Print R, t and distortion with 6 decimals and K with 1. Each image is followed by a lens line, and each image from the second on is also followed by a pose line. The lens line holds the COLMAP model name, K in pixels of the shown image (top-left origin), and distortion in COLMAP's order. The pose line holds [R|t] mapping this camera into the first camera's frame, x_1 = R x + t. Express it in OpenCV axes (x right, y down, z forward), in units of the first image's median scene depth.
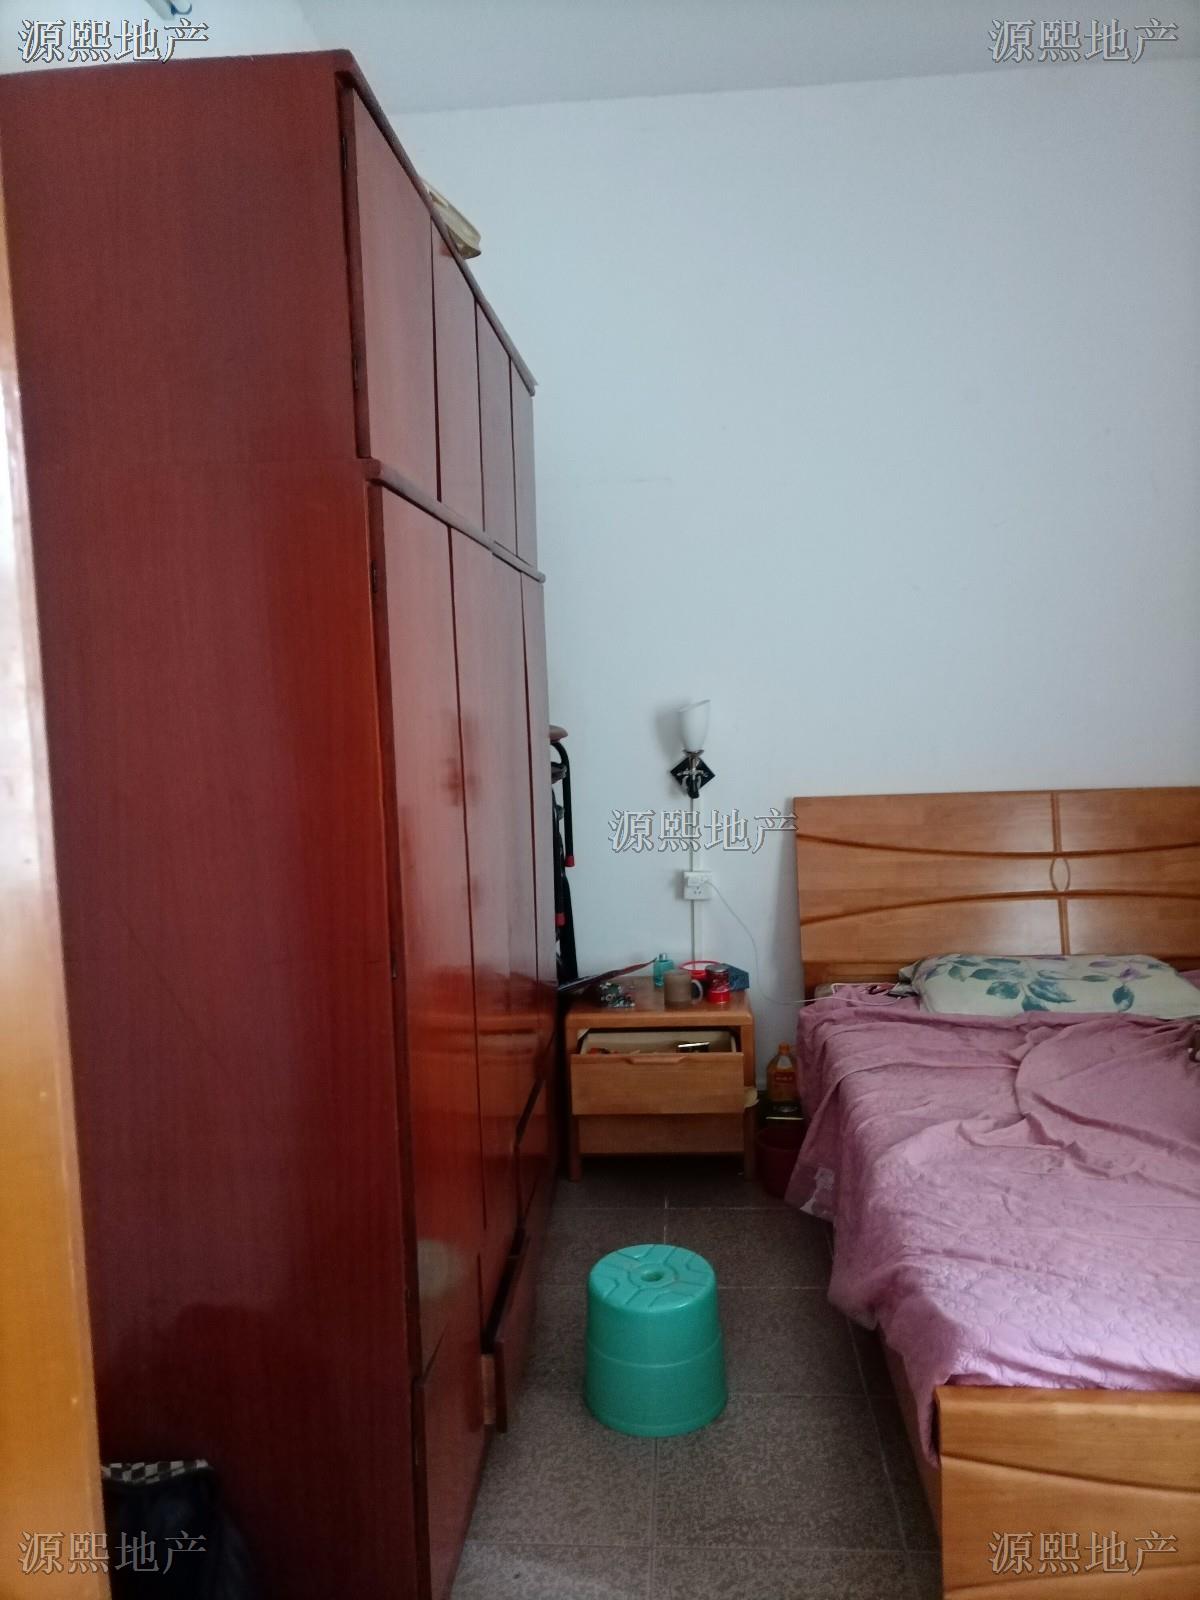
lens RADIAL K [[1170.5, 0, 596.6], [0, 1170.5, 796.4], [0, 0, 1]] dist [0.036940, -0.026028]
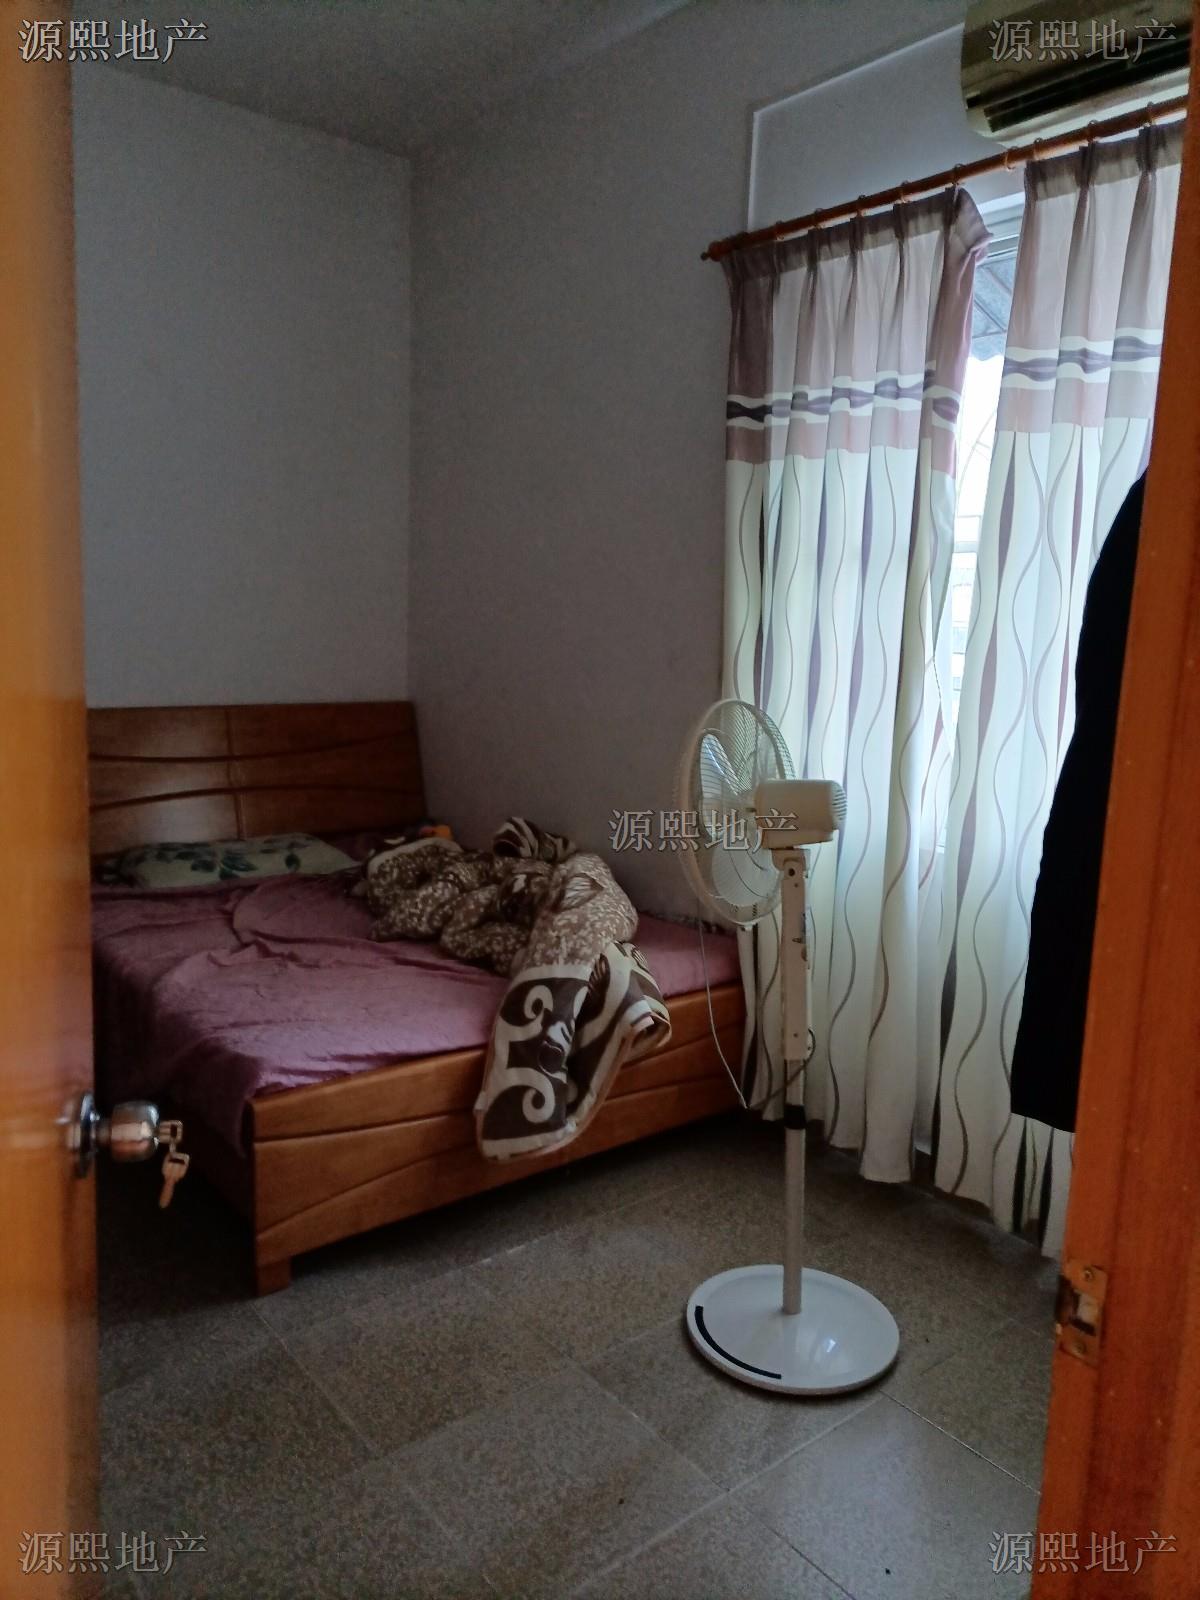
lens RADIAL K [[1170.5, 0, 600.9], [0, 1170.5, 793.1], [0, 0, 1]] dist [0.036940, -0.026028]
pose [[0.725761, -0.050949, 0.686058, -0.259542], [0.015829, 0.998227, 0.057386, 0.034582], [-0.687765, -0.030788, 0.725280, -0.233497]]
